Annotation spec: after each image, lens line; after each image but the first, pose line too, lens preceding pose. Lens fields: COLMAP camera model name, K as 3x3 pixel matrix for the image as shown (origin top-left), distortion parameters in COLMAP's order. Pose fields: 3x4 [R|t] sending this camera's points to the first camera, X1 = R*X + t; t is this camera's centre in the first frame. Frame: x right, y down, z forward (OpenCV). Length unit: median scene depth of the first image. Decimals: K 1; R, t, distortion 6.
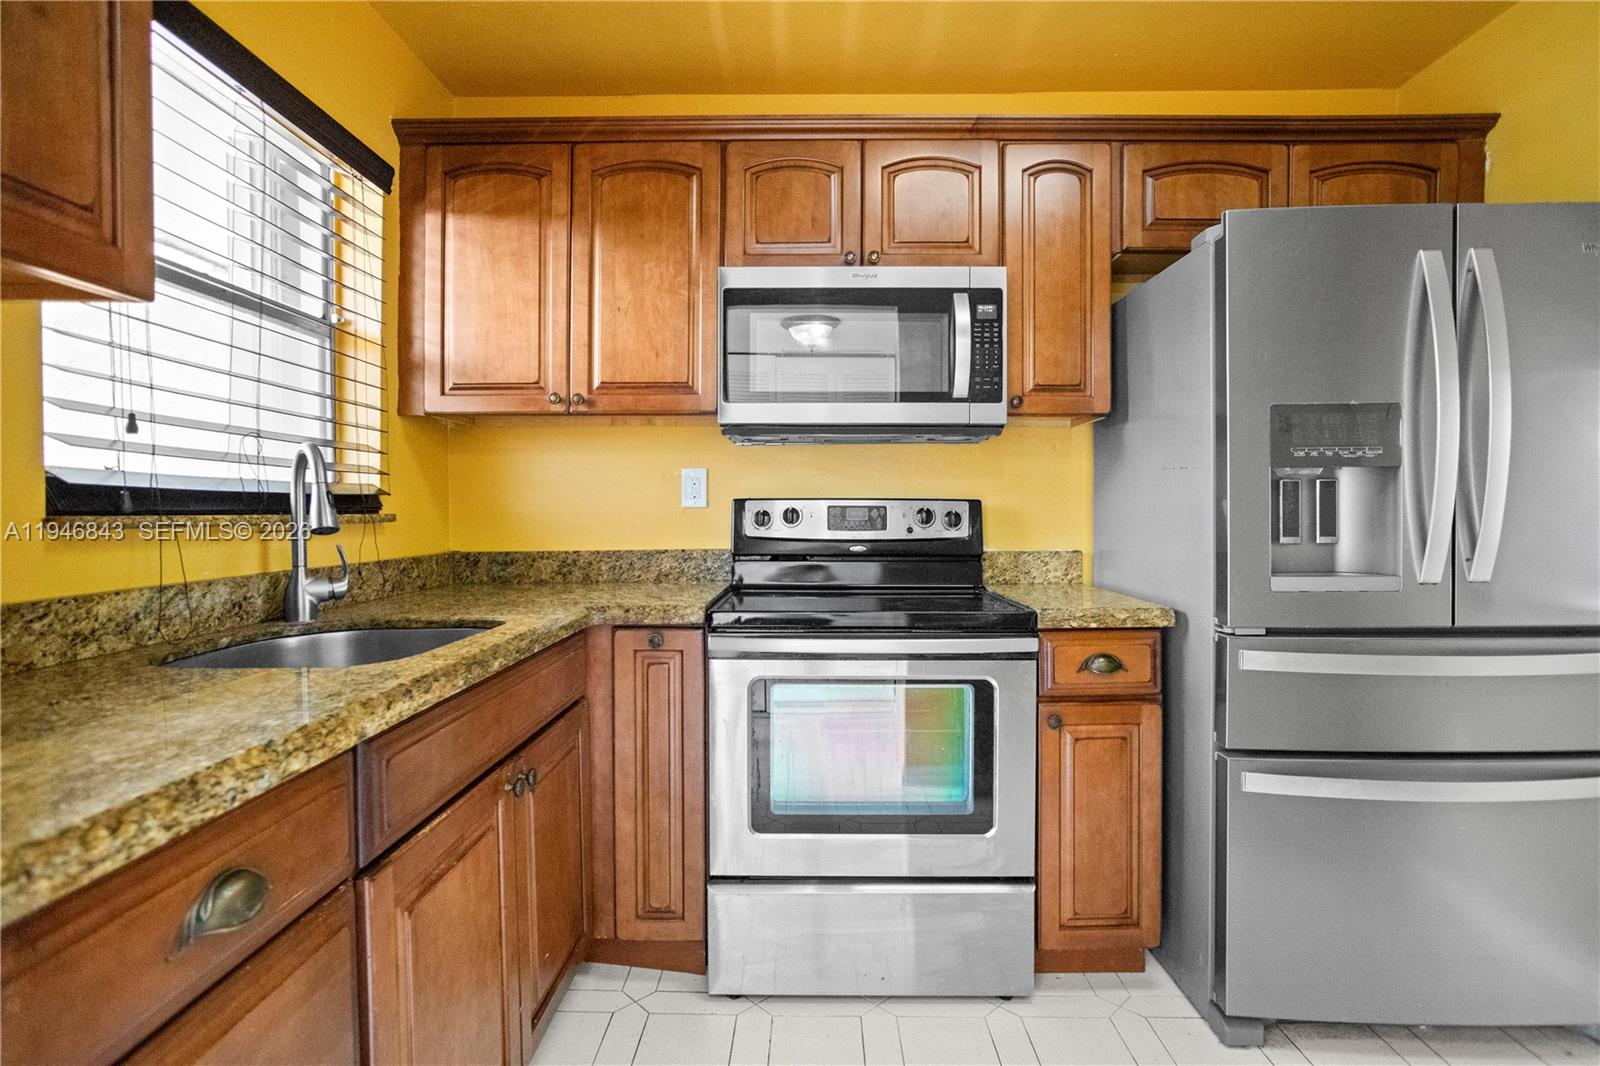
lens RADIAL K [[803.9, 0, 799.4], [0, 803.9, 513.9], [0, 0, 1]] dist [-0.000391, 0.000023]
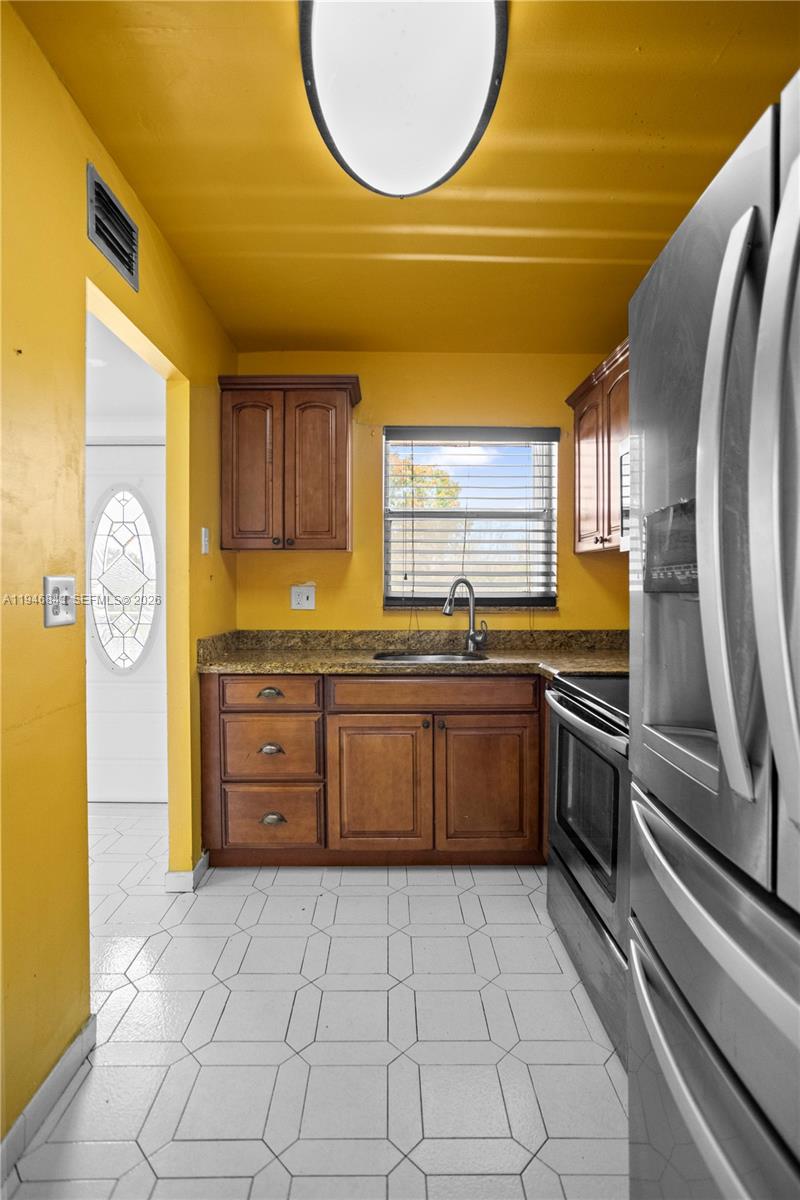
lens RADIAL K [[603.0, 0, 400.0], [0, 603.0, 600.0], [0, 0, 1]] dist [-0.000391, 0.000023]
pose [[0.028097, 0.007365, -0.999578, 1.471498], [-0.006602, 0.999952, 0.007182, -0.037677], [0.999583, 0.006397, 0.028145, 0.900890]]
